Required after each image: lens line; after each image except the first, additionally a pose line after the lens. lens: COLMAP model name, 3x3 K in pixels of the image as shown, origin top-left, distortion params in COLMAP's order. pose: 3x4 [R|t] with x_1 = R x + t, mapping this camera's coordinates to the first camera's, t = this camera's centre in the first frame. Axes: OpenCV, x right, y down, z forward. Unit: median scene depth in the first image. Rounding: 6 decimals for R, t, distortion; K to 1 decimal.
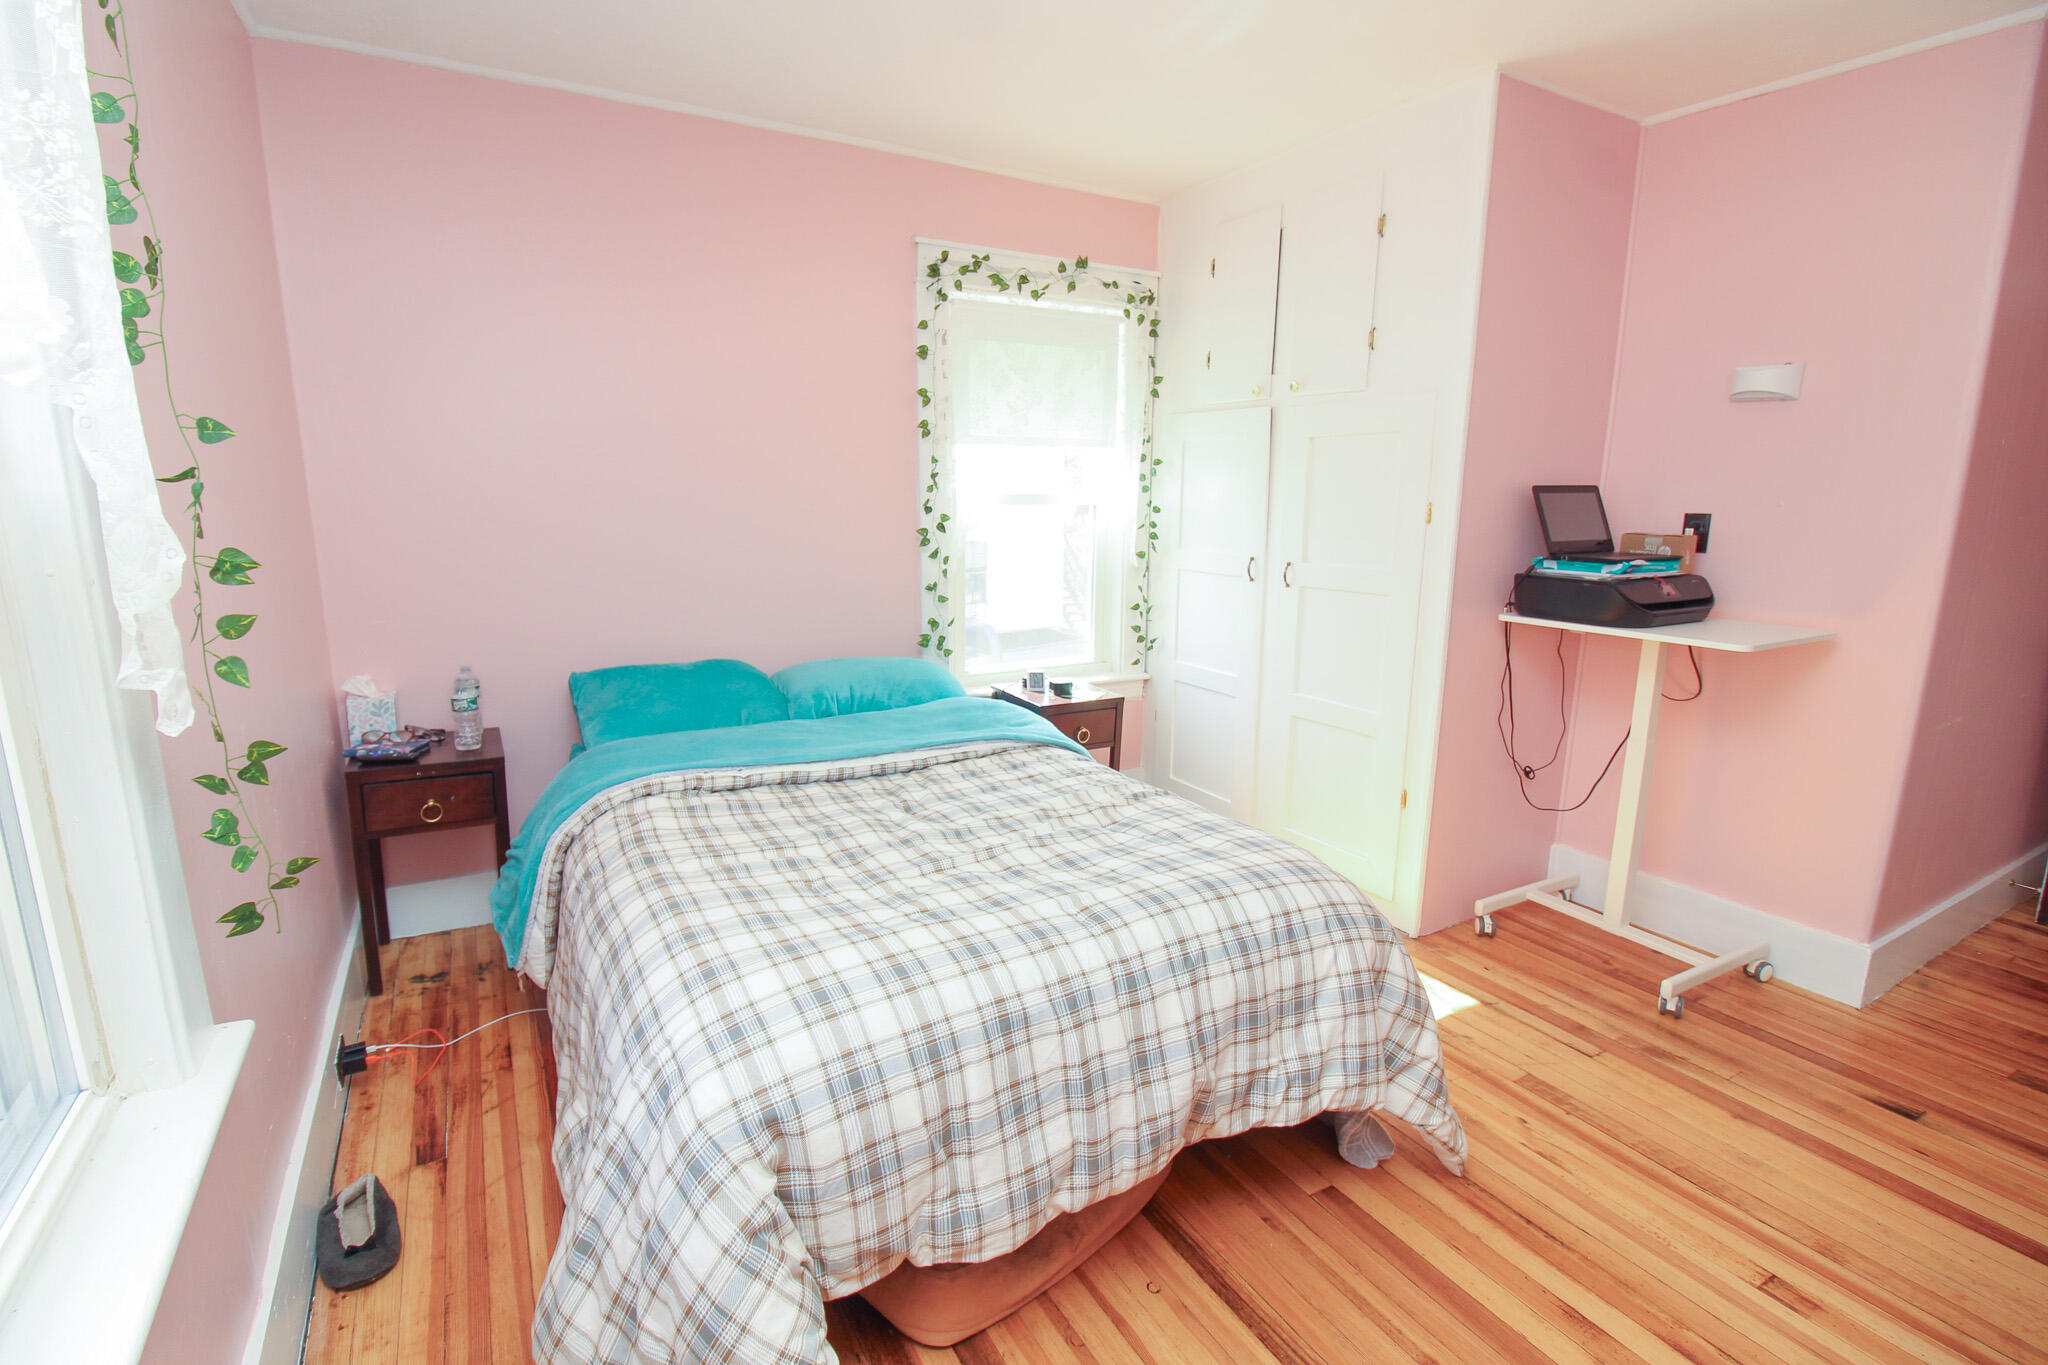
lens RADIAL K [[942.6, 0, 990.7], [0, 942.6, 680.2], [0, 0, 1]] dist [0.002045, -0.013453]
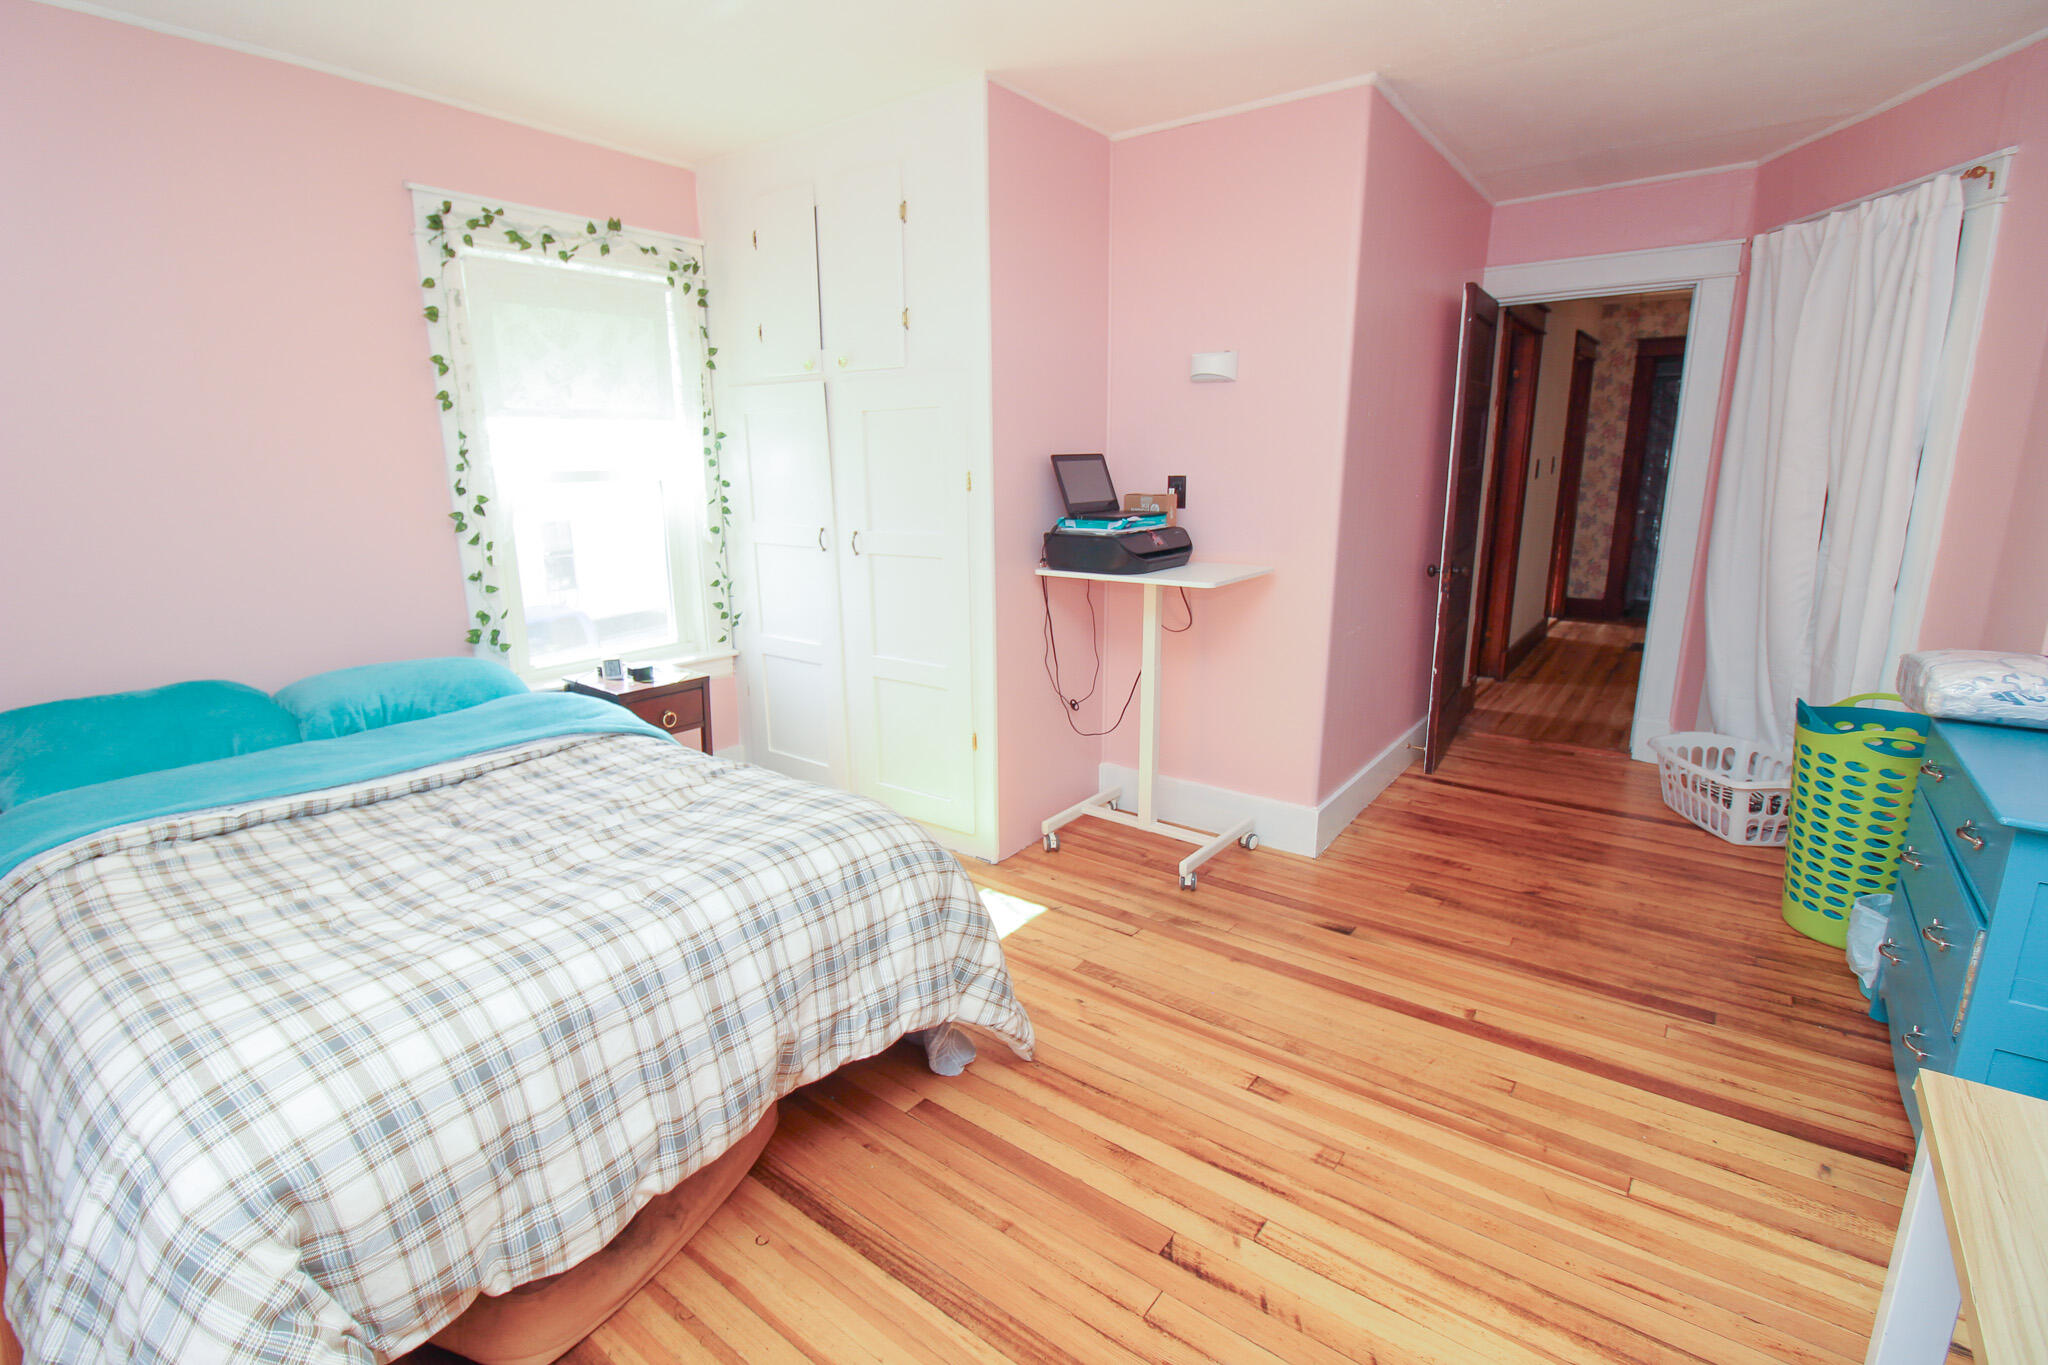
lens RADIAL K [[944.5, 0, 988.7], [0, 944.5, 680.3], [0, 0, 1]] dist [0.002277, -0.015201]
pose [[0.919579, -0.104771, 0.378678, 0.065811], [0.093492, 0.994457, 0.048107, 0.004377], [-0.381619, -0.008834, 0.924277, -0.045769]]
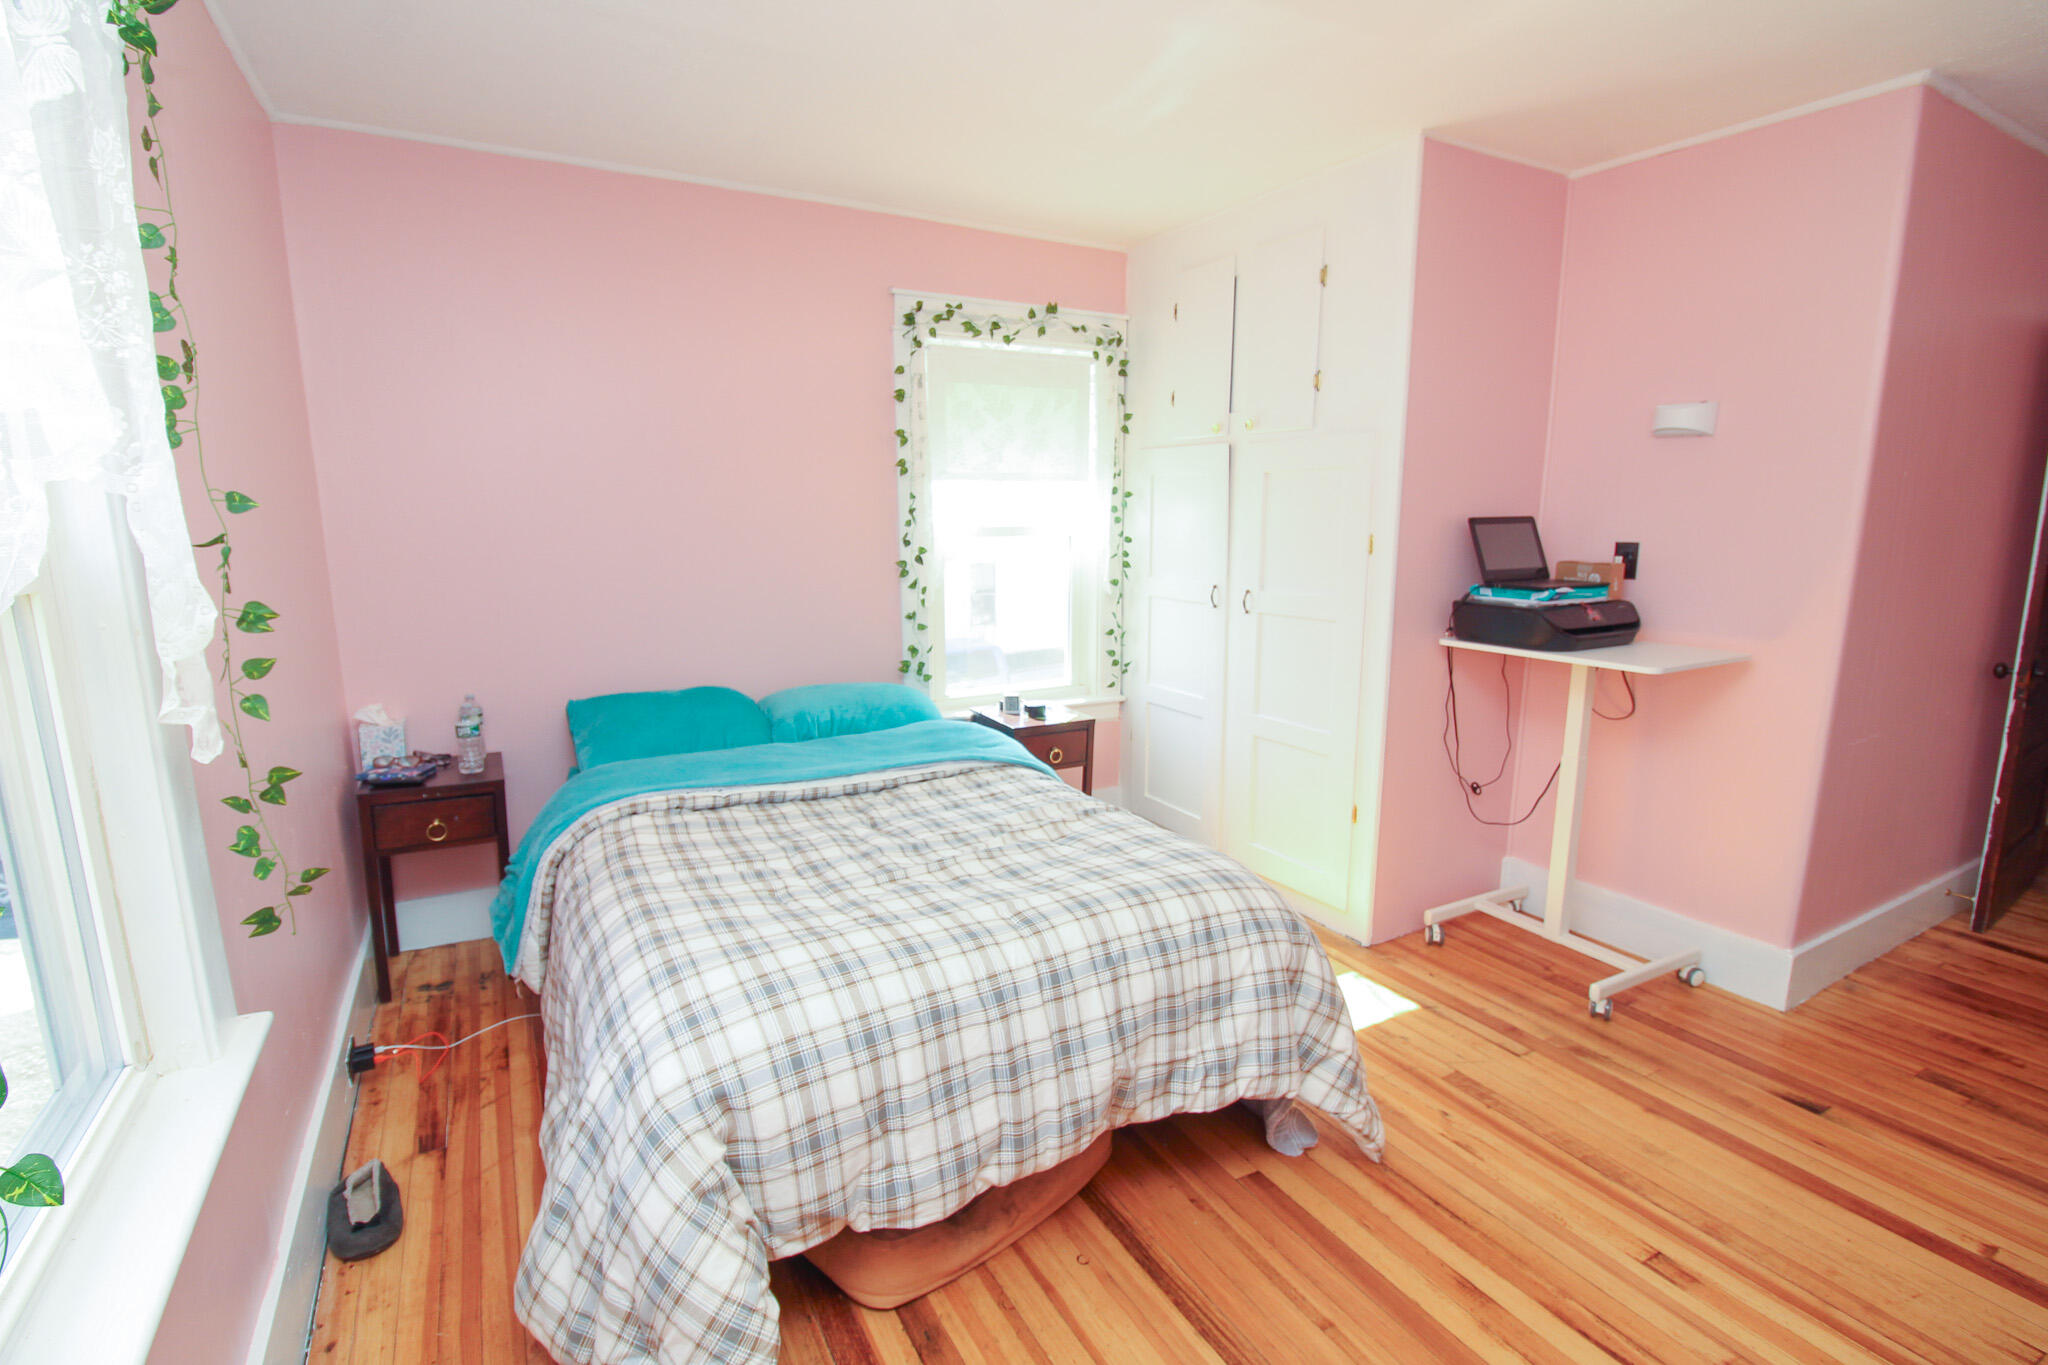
lens RADIAL K [[945.0, 0, 996.4], [0, 945.0, 685.0], [0, 0, 1]] dist [0.004095, -0.015292]
pose [[0.999908, -0.007366, -0.011385, 0.080178], [0.007187, 0.999850, -0.015737, -0.007373], [0.011500, 0.015654, 0.999811, -0.101535]]
